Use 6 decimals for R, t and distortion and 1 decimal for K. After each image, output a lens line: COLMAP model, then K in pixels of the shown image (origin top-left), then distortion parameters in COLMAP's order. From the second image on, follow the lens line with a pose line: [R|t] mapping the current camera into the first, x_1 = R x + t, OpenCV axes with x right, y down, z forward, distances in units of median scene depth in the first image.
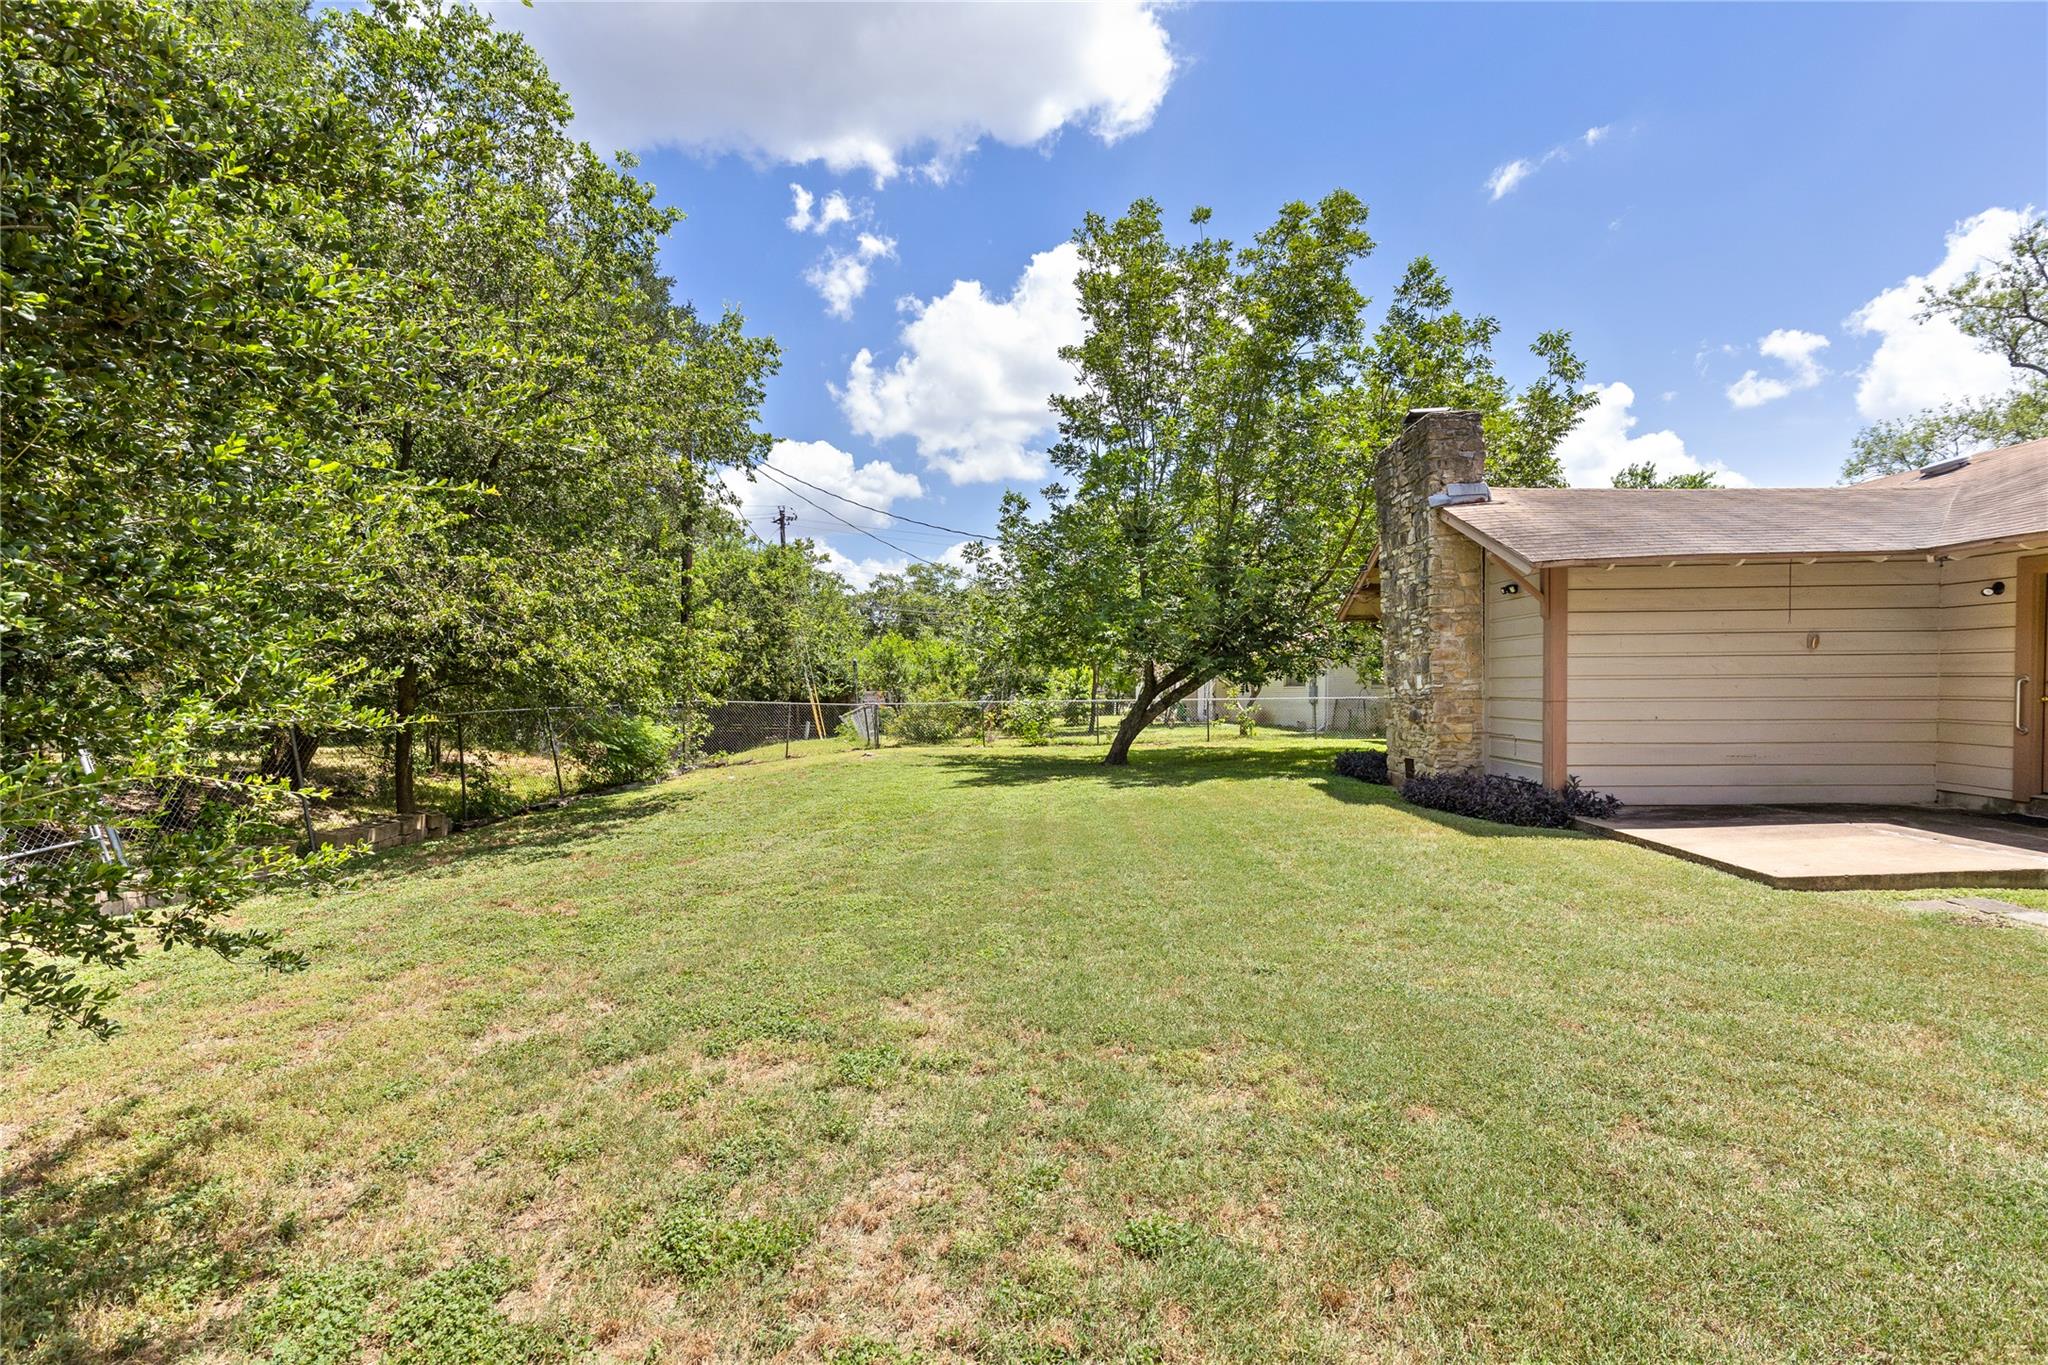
lens RADIAL K [[928.7, 0, 1016.9], [0, 928.7, 688.1], [0, 0, 1]] dist [0.004162, -0.001068]
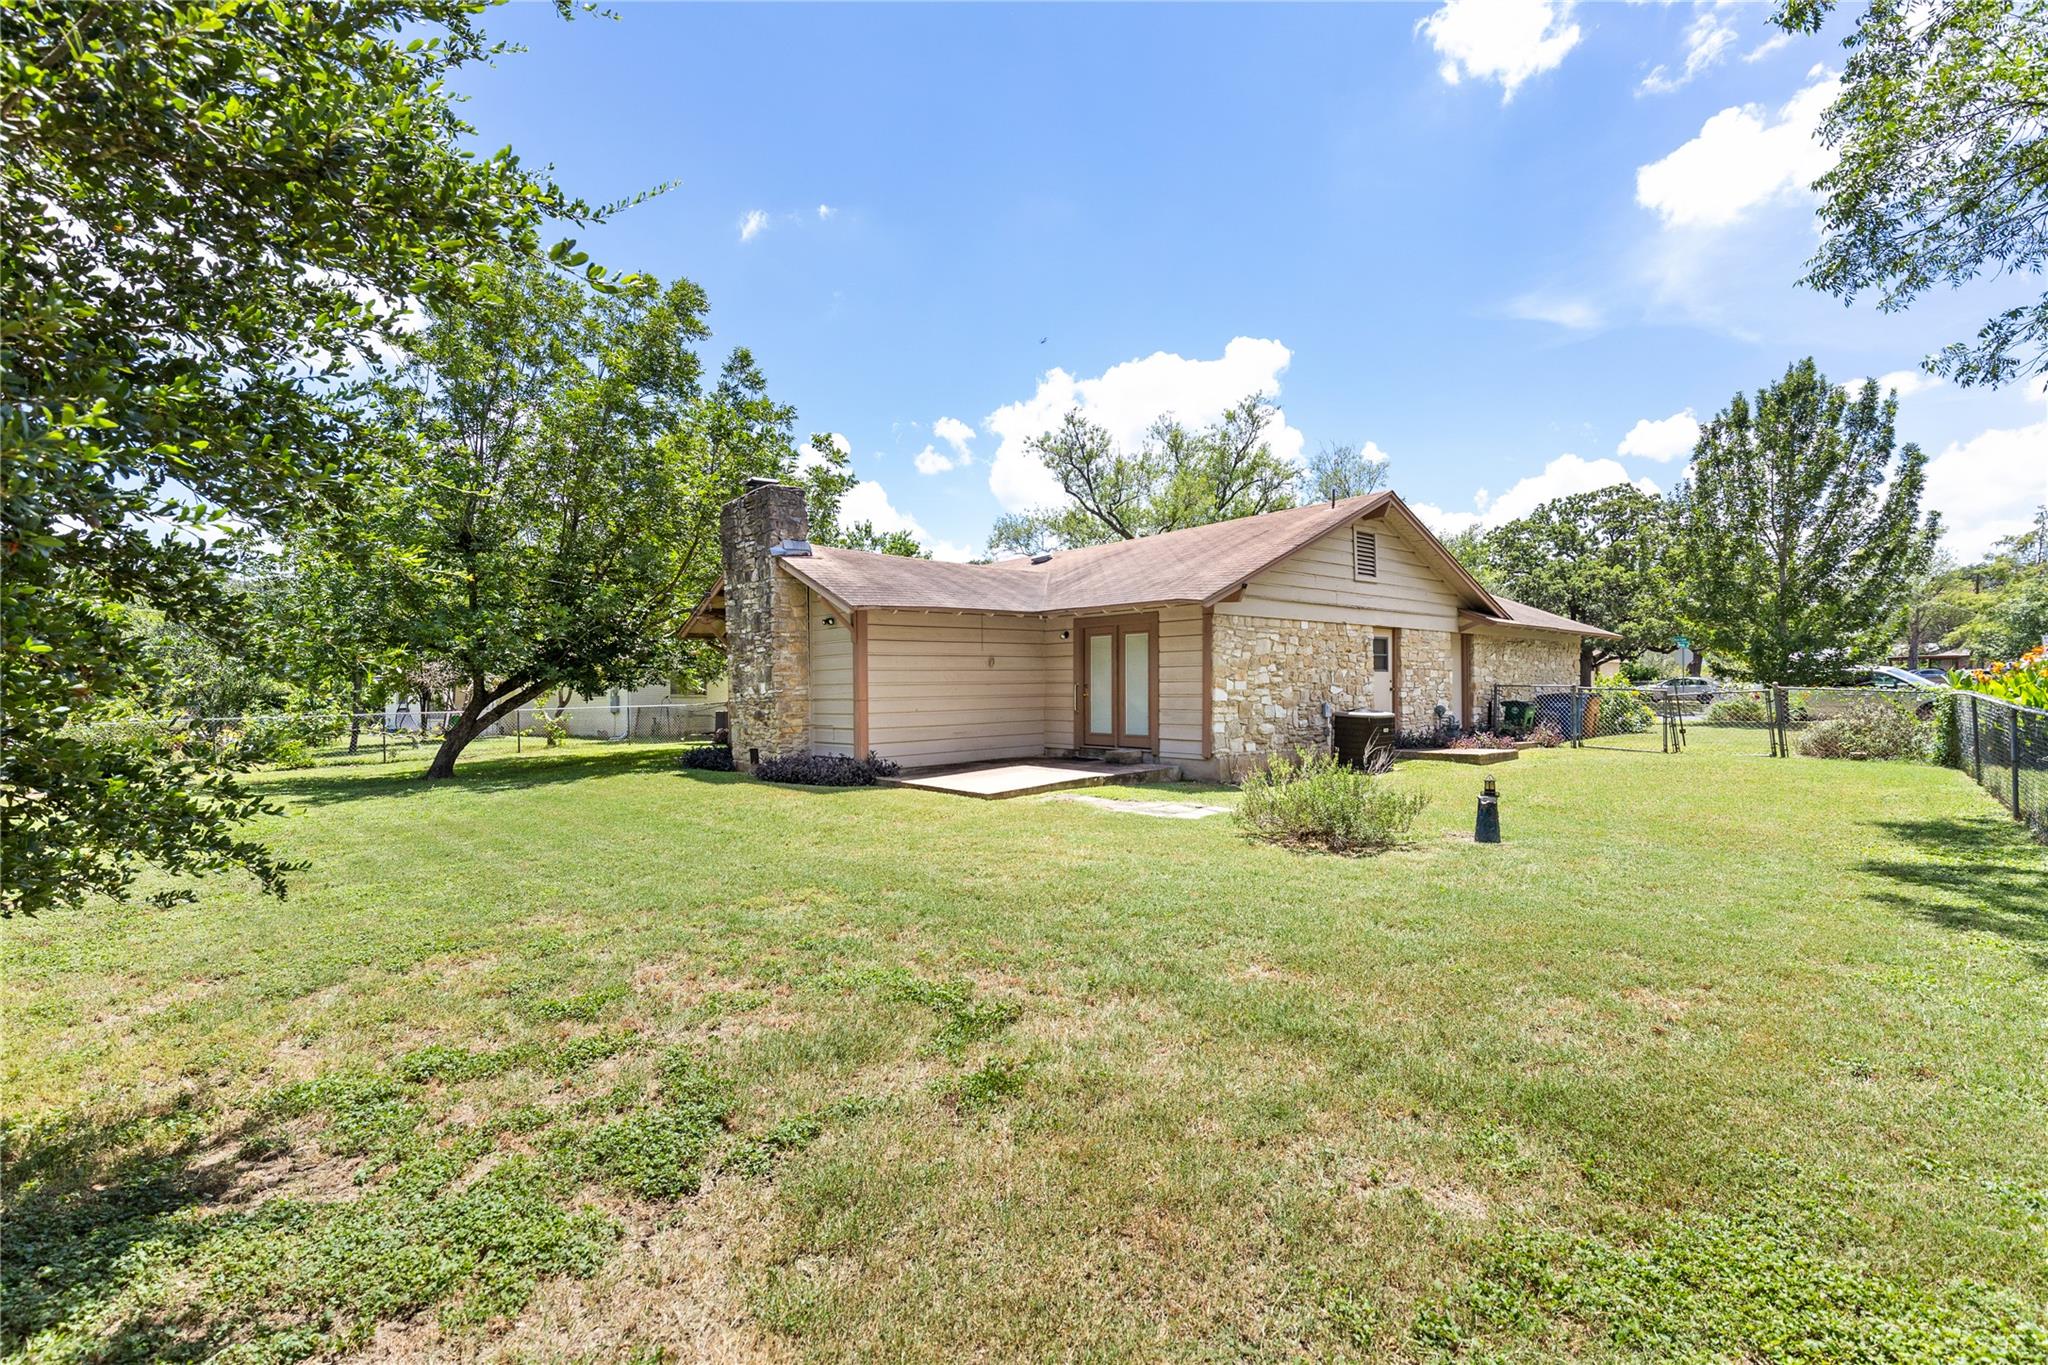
lens RADIAL K [[928.7, 0, 1027.1], [0, 928.7, 681.2], [0, 0, 1]] dist [0.004162, -0.001068]
pose [[0.716665, 0.000005, 0.697417, -0.207610], [0.013740, 0.999806, -0.014126, 0.006622], [-0.697282, 0.019707, 0.716526, -0.187283]]
